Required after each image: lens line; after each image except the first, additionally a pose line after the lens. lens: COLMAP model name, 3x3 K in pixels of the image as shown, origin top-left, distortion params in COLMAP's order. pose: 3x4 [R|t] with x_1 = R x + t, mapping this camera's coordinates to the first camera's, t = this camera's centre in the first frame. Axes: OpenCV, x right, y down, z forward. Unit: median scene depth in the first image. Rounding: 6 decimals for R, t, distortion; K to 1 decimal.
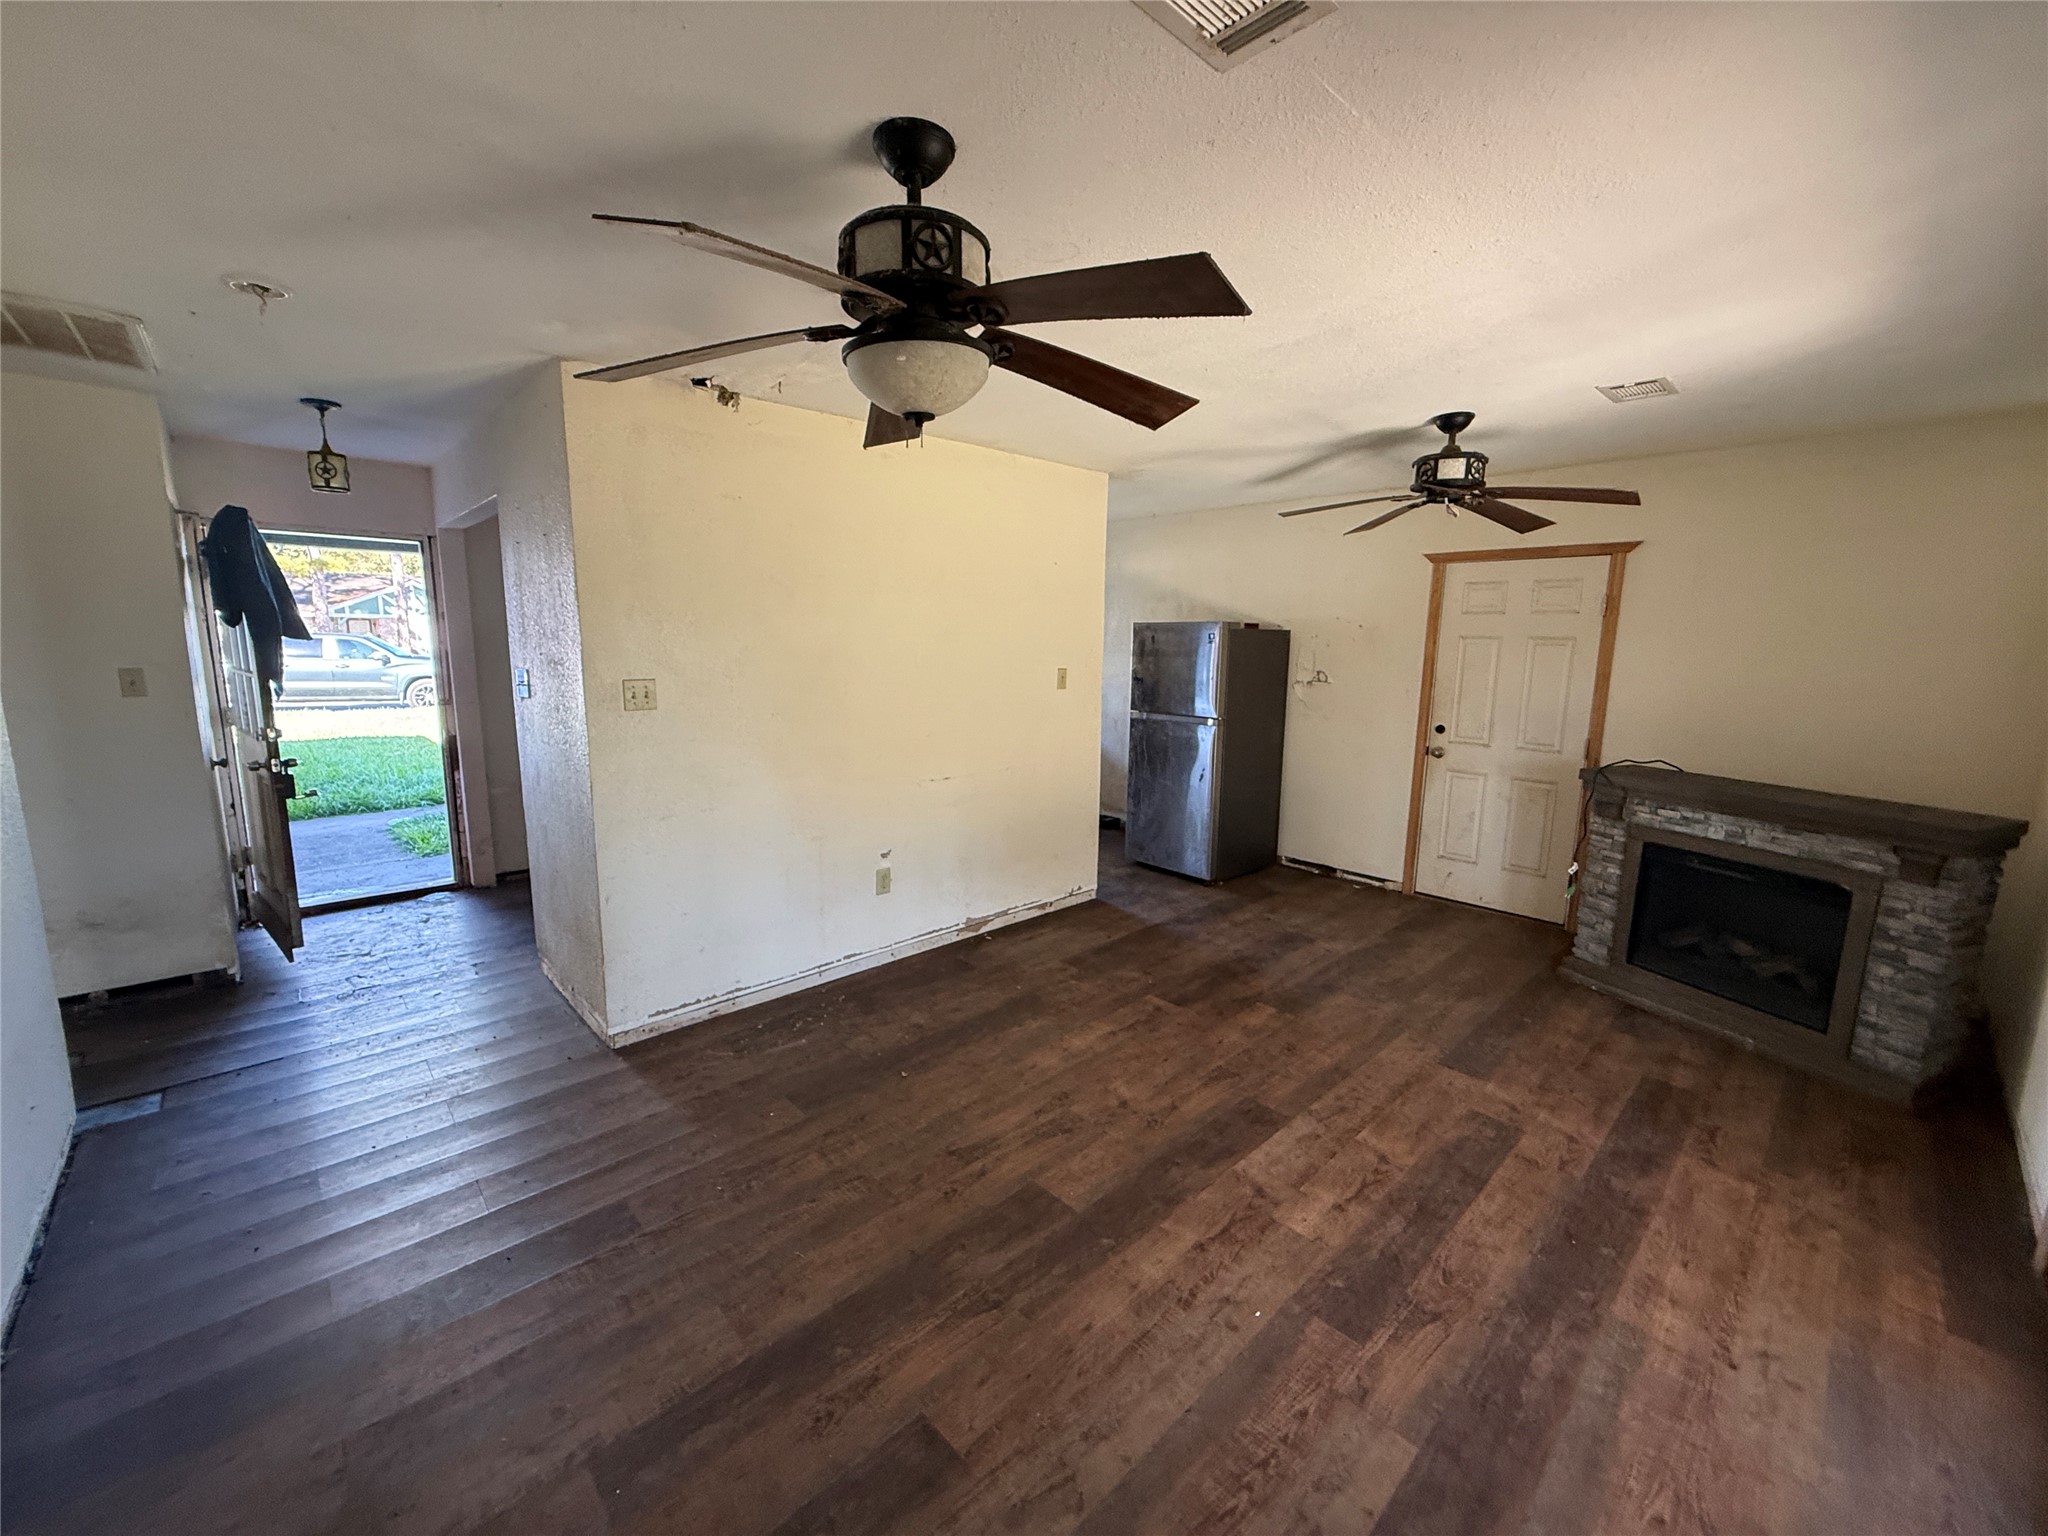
lens RADIAL K [[812.9, 0, 1017.1], [0, 812.9, 767.7], [0, 0, 1]] dist [0.000143, 0.000057]
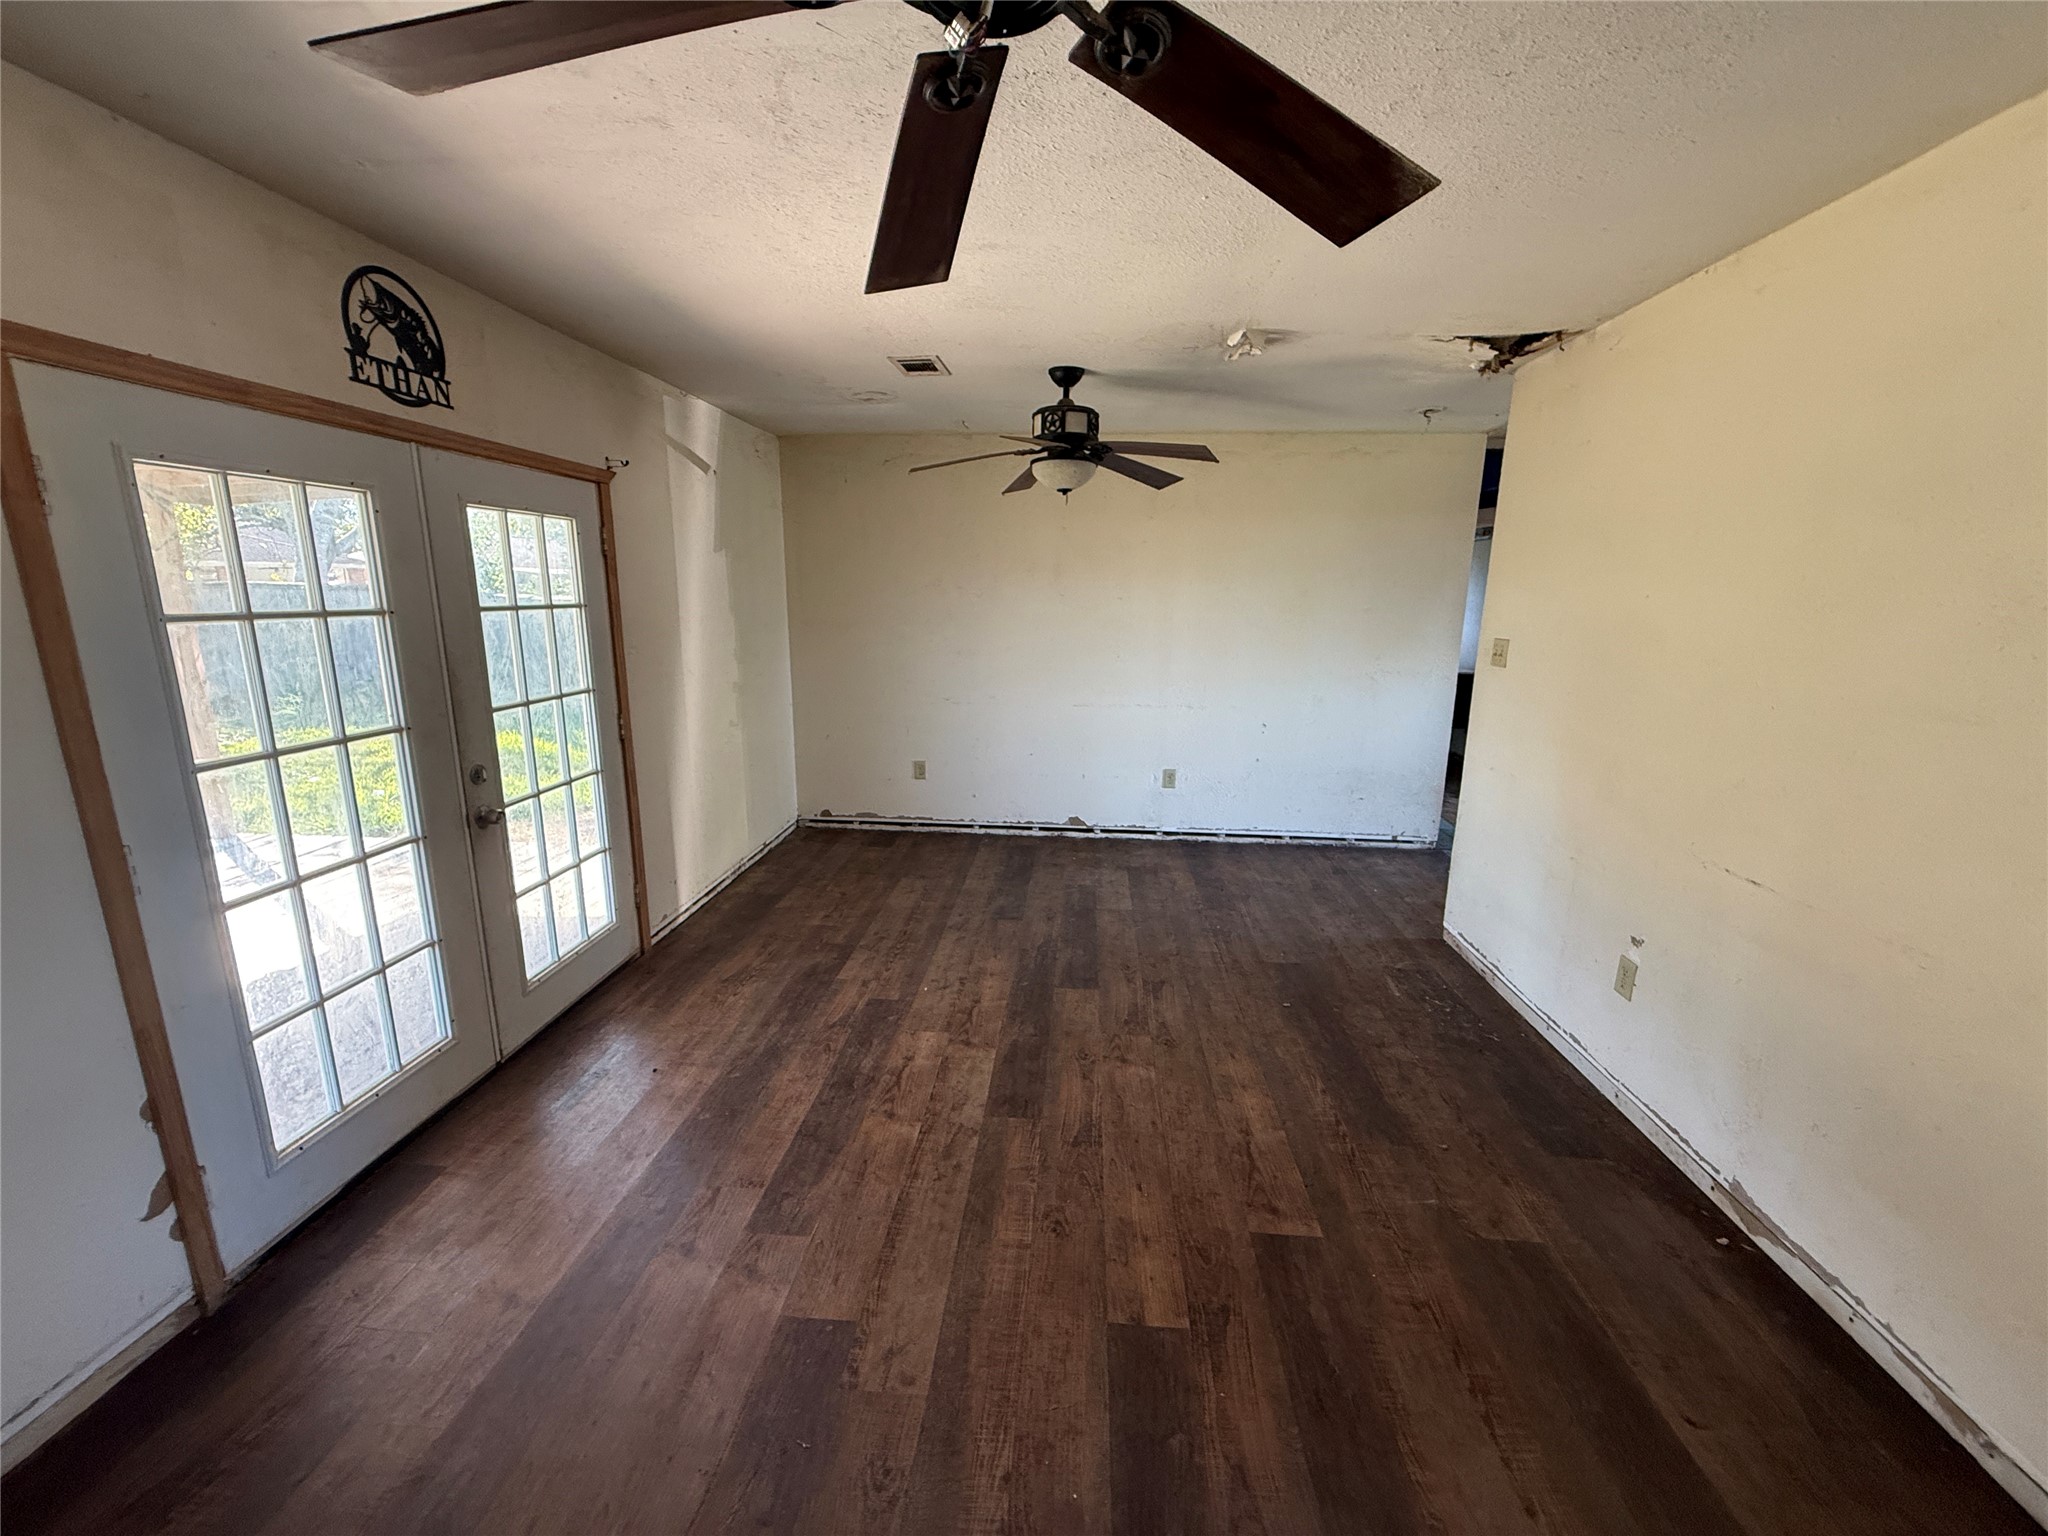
lens RADIAL K [[812.9, 0, 1017.1], [0, 812.9, 767.7], [0, 0, 1]] dist [0.000143, 0.000057]
pose [[-0.741620, 0.124071, -0.659247, 0.733871], [-0.126770, 0.939119, 0.319352, -0.199778], [0.658733, 0.320410, -0.680740, 1.285218]]
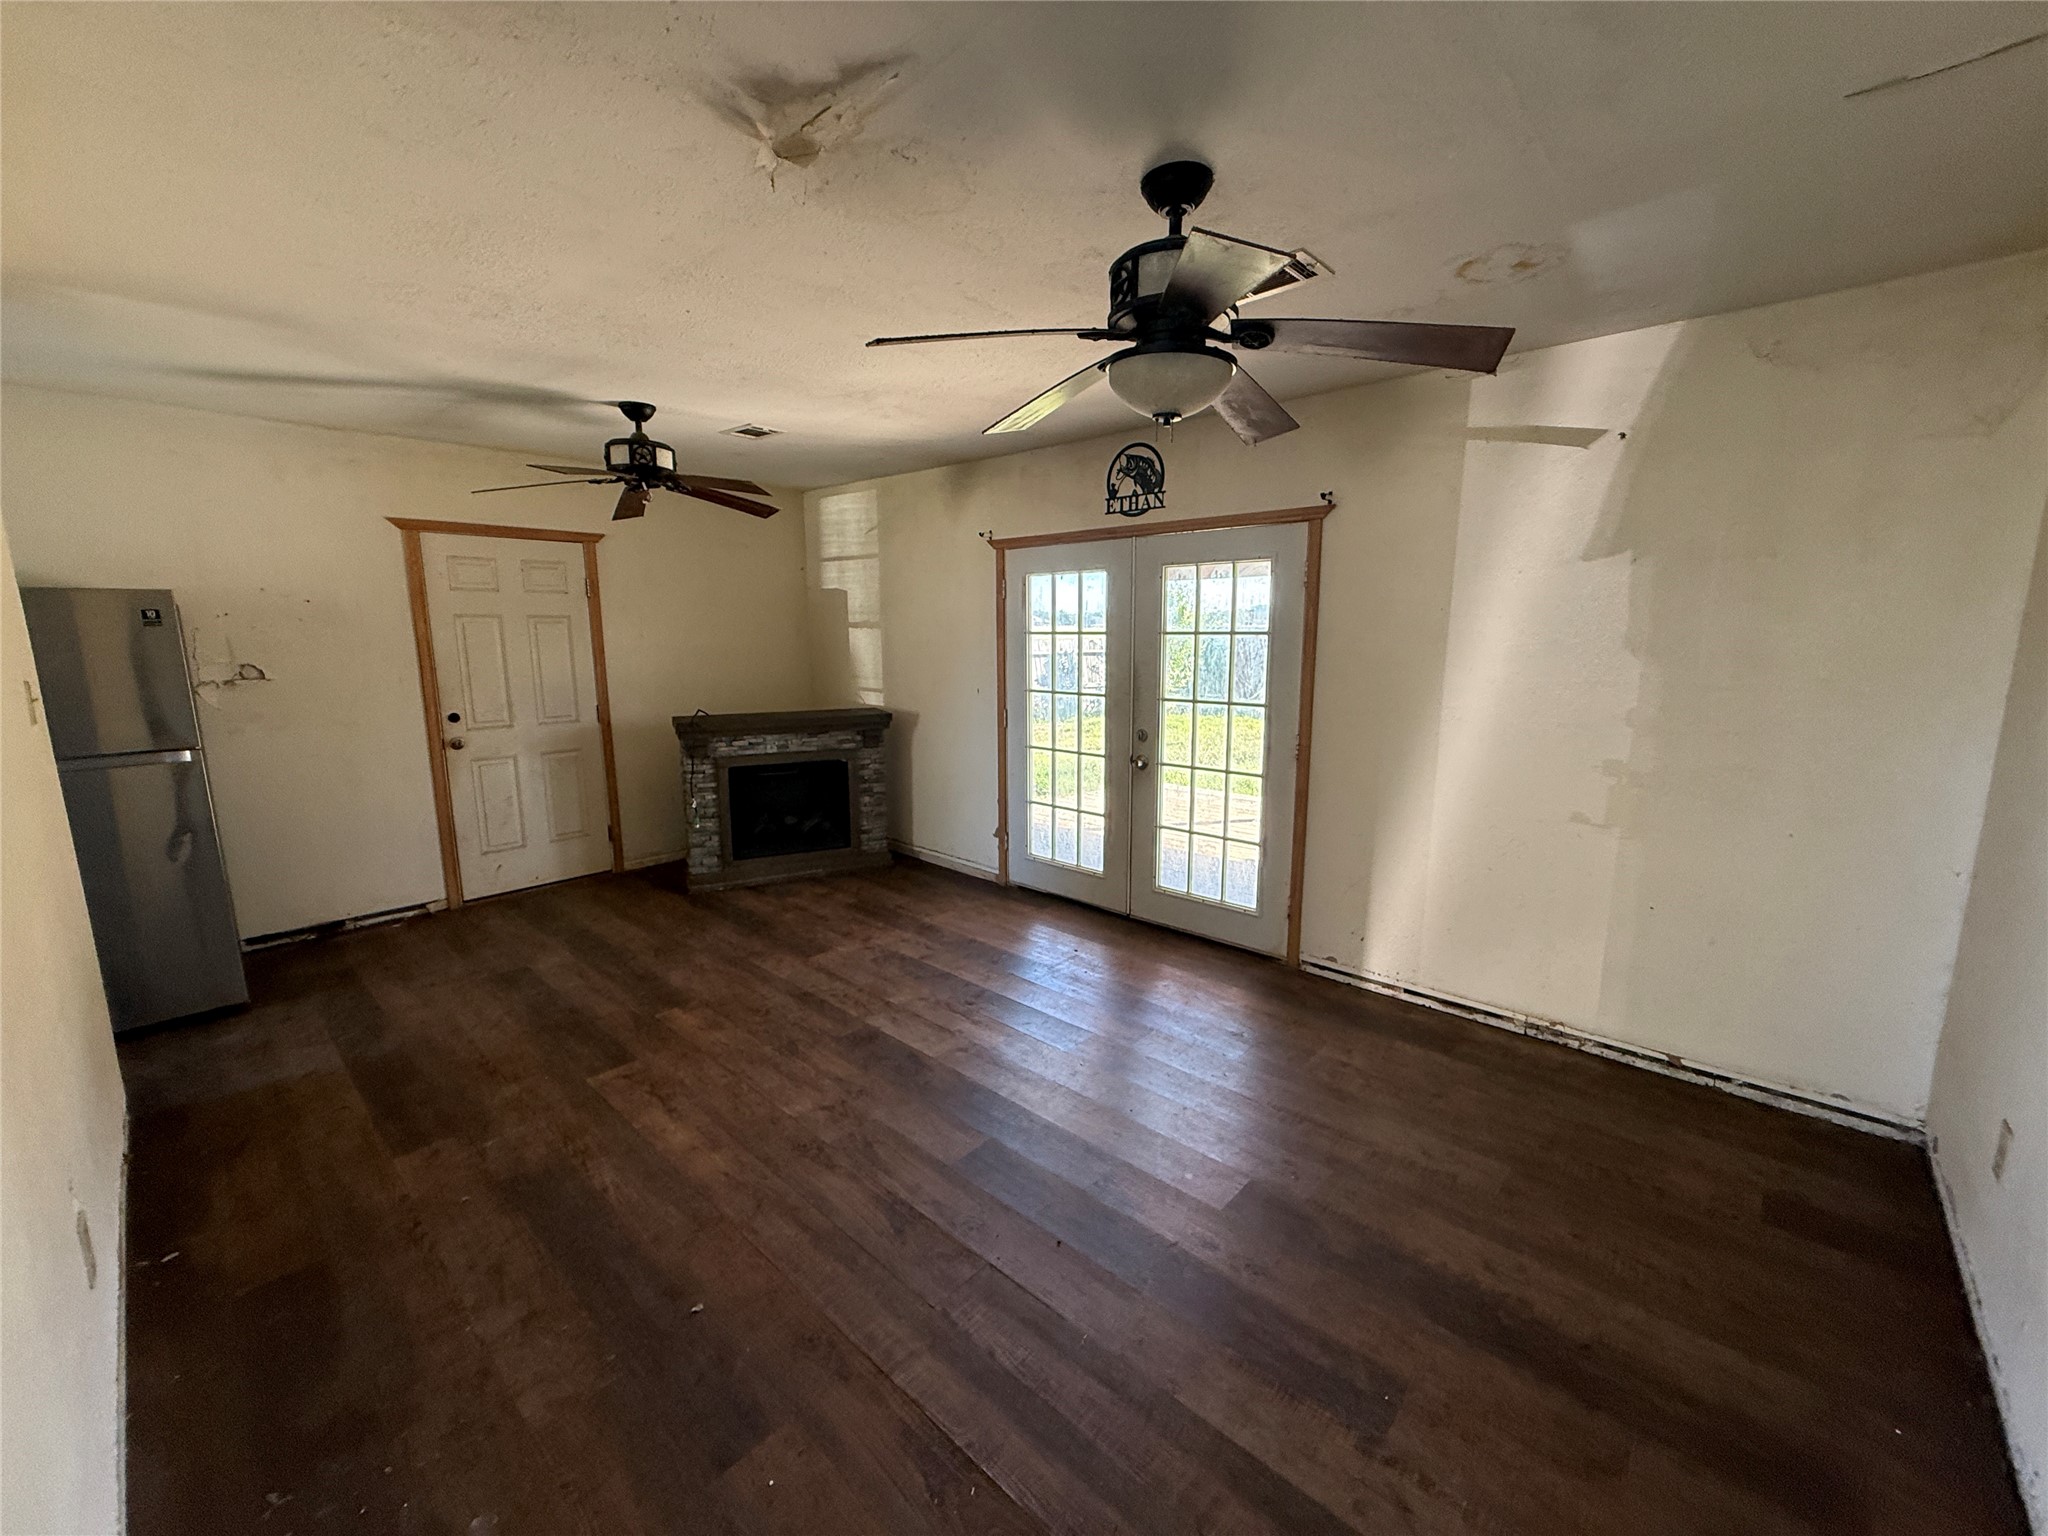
lens RADIAL K [[812.9, 0, 1017.1], [0, 812.9, 767.7], [0, 0, 1]] dist [0.000143, 0.000057]
pose [[-0.076512, -0.180723, 0.980553, -0.641592], [0.162115, 0.968095, 0.191077, -0.098100], [-0.983801, 0.173582, -0.044773, 0.655516]]
